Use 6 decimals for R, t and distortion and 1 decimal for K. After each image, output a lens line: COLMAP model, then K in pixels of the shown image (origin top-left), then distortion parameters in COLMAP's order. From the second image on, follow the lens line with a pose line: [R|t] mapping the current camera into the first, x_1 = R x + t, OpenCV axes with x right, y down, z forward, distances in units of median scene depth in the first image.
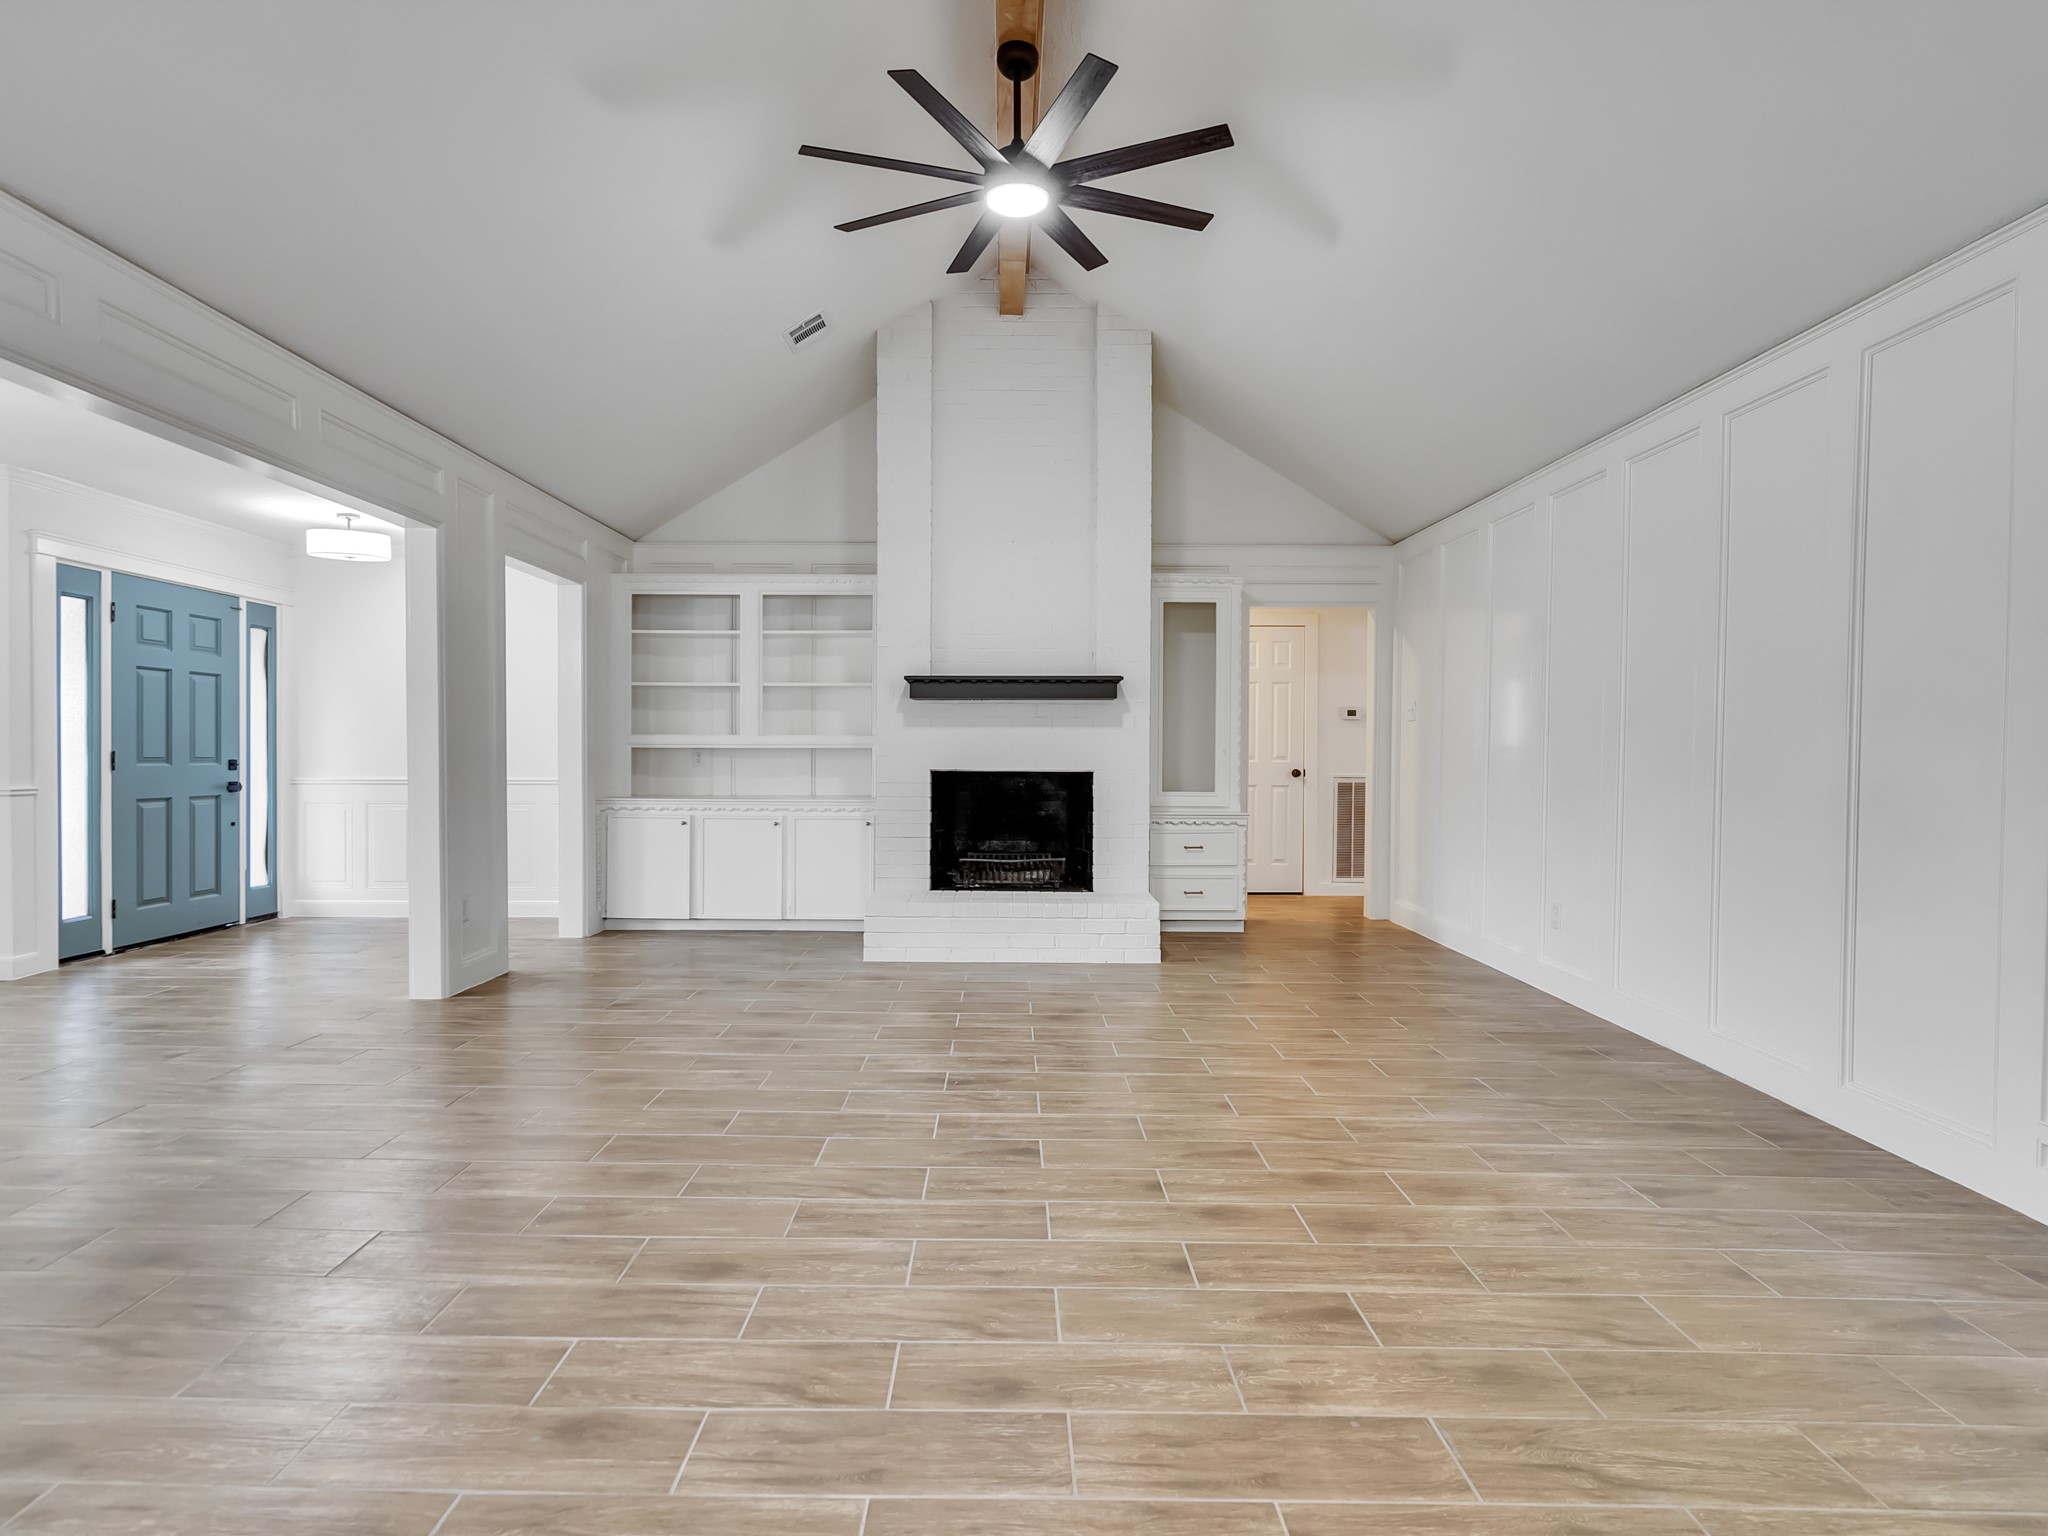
lens RADIAL K [[1044.0, 0, 1001.8], [0, 1044.0, 766.7], [0, 0, 1]] dist [-0.005865, 0.002945]
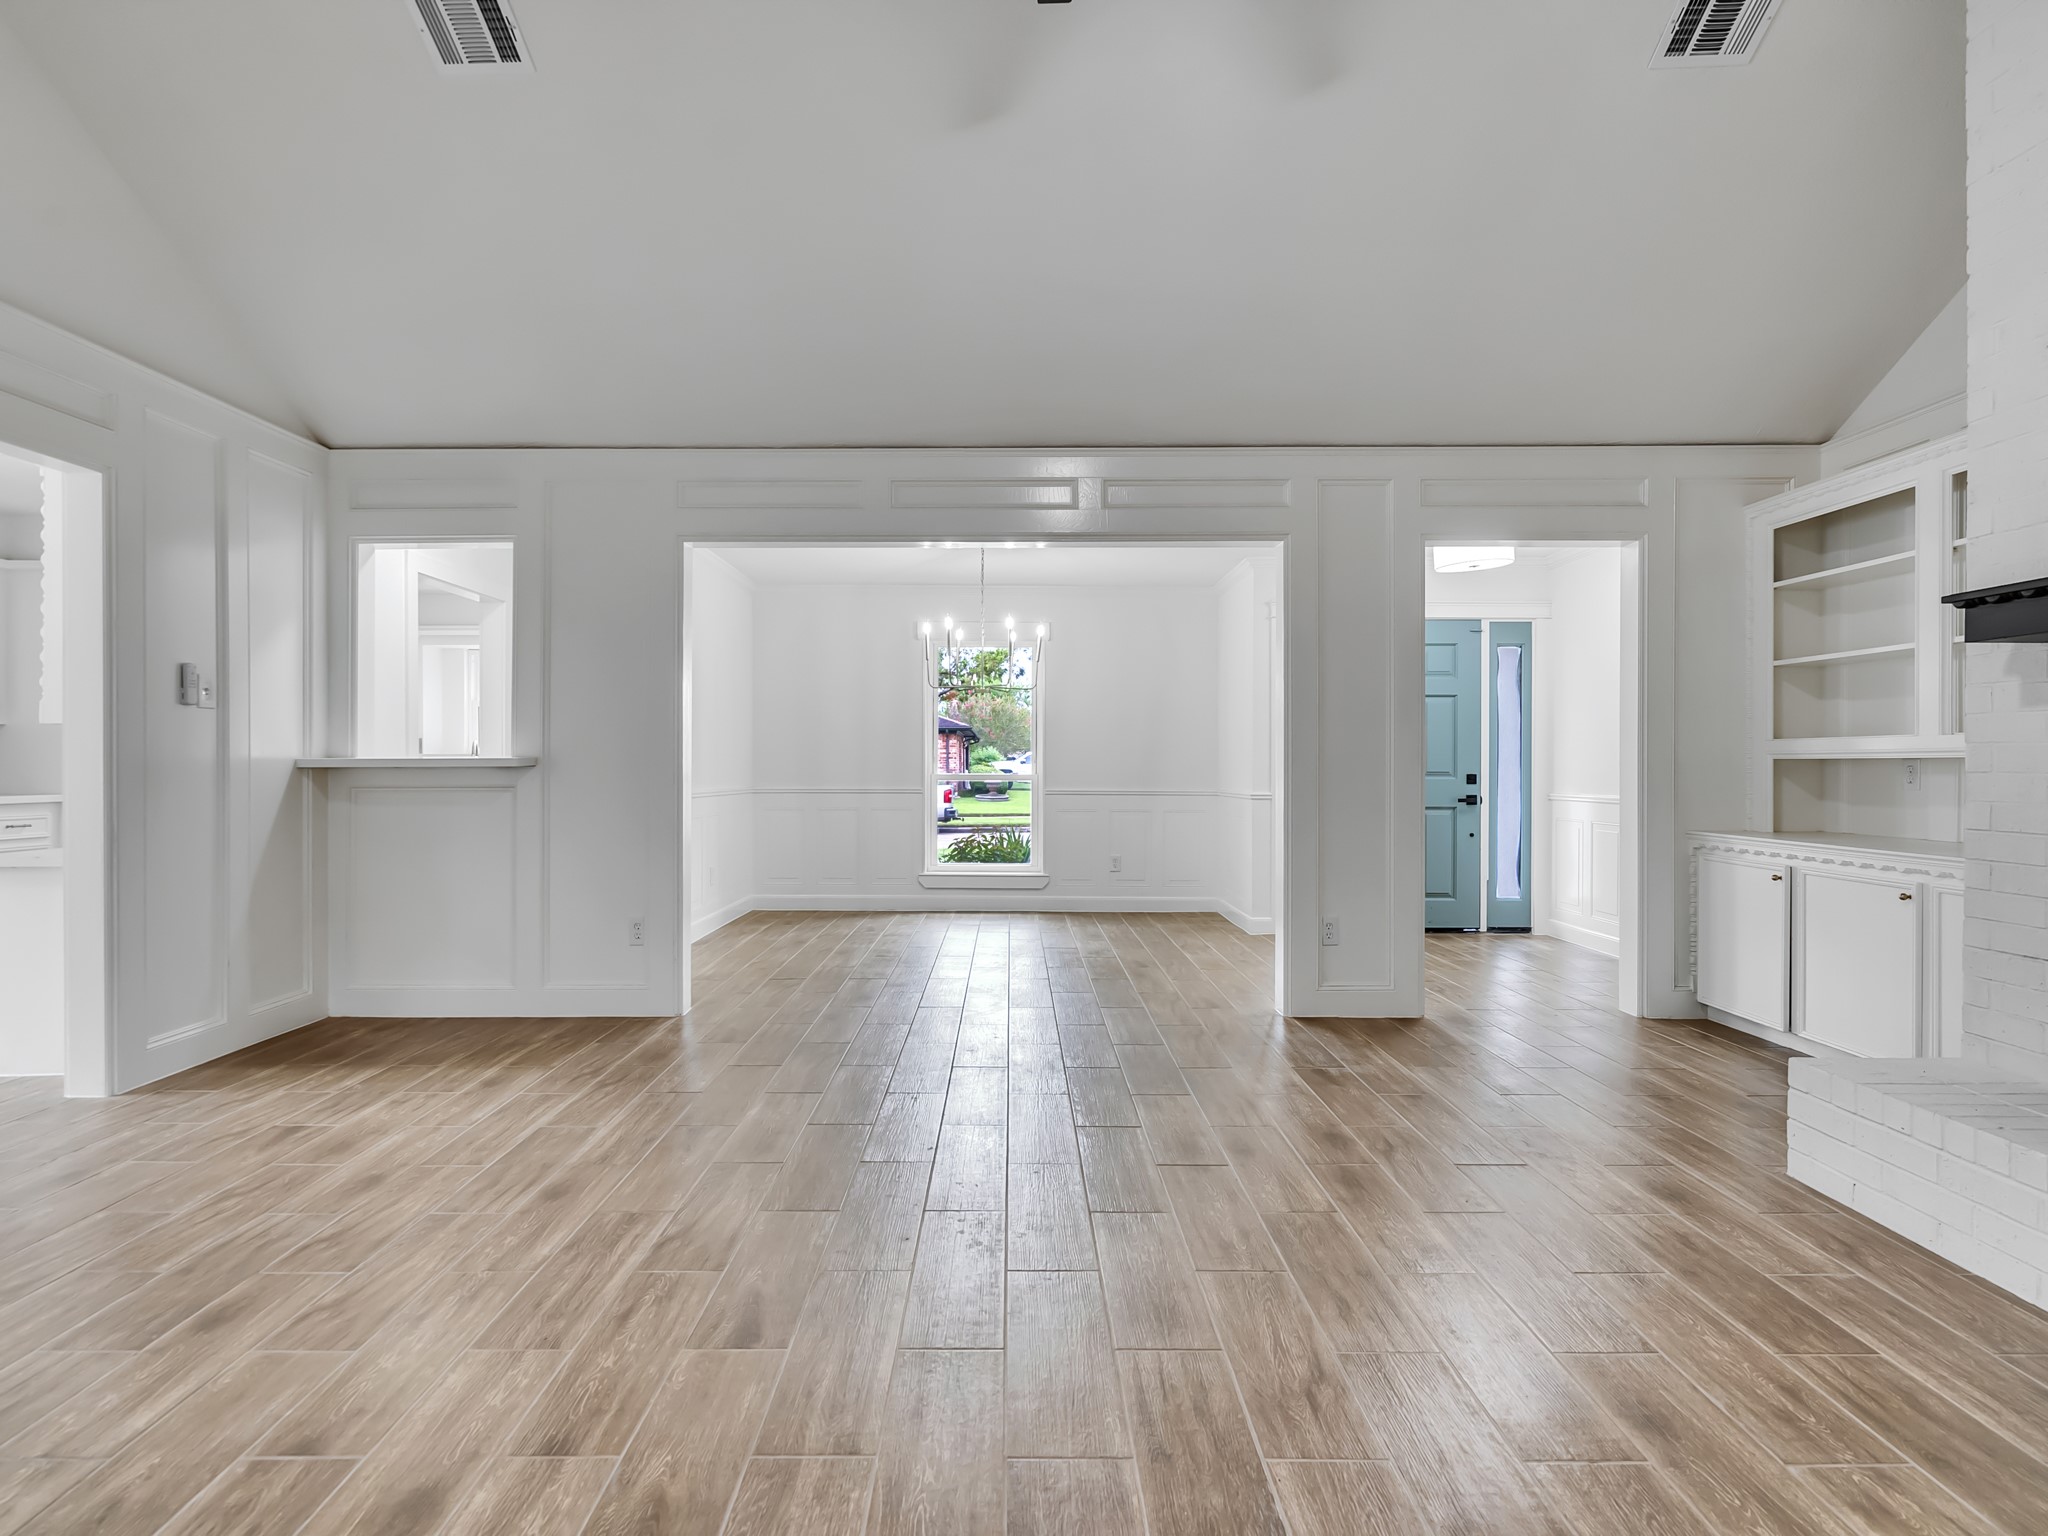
lens RADIAL K [[1042.0, 0, 1001.5], [0, 1042.0, 769.6], [0, 0, 1]] dist [-0.000035, -0.001029]
pose [[-0.002937, -0.000346, -0.999996, 0.360328], [-0.013747, 0.999905, -0.000305, -0.005276], [0.999901, 0.013746, -0.002941, 0.587477]]
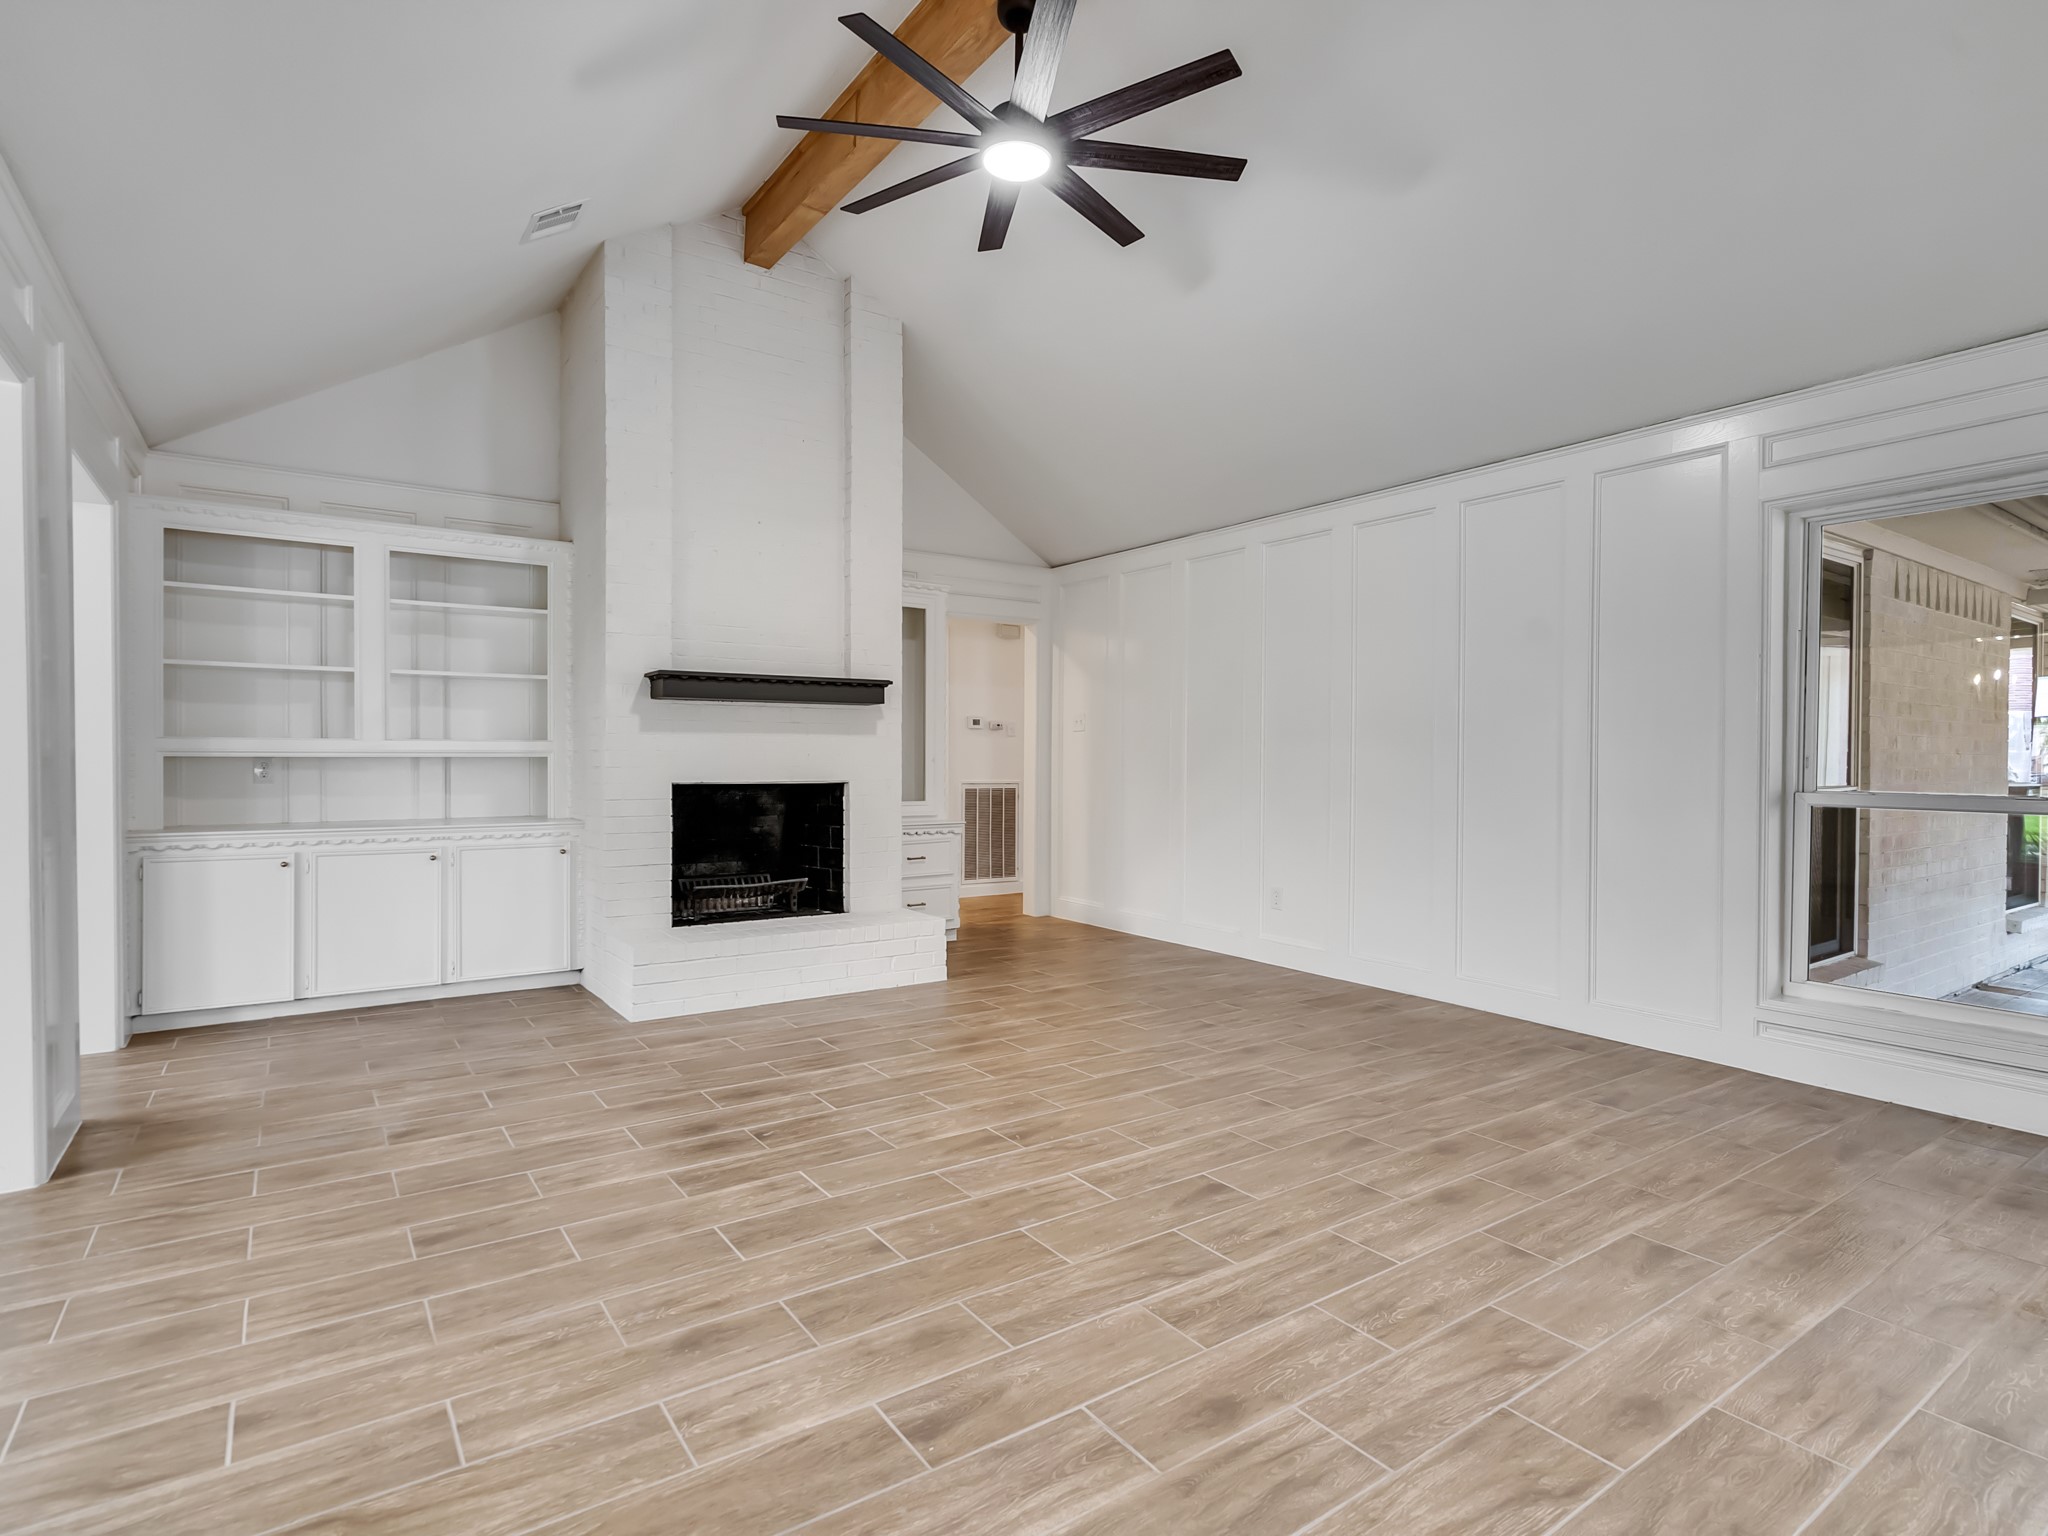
lens RADIAL K [[1044.0, 0, 1000.5], [0, 1044.0, 765.9], [0, 0, 1]] dist [-0.005865, 0.002945]
pose [[0.823542, -0.006156, 0.567222, -0.337444], [0.009333, 0.999953, -0.002697, -0.006168], [-0.567179, 0.007515, 0.823560, 0.166796]]
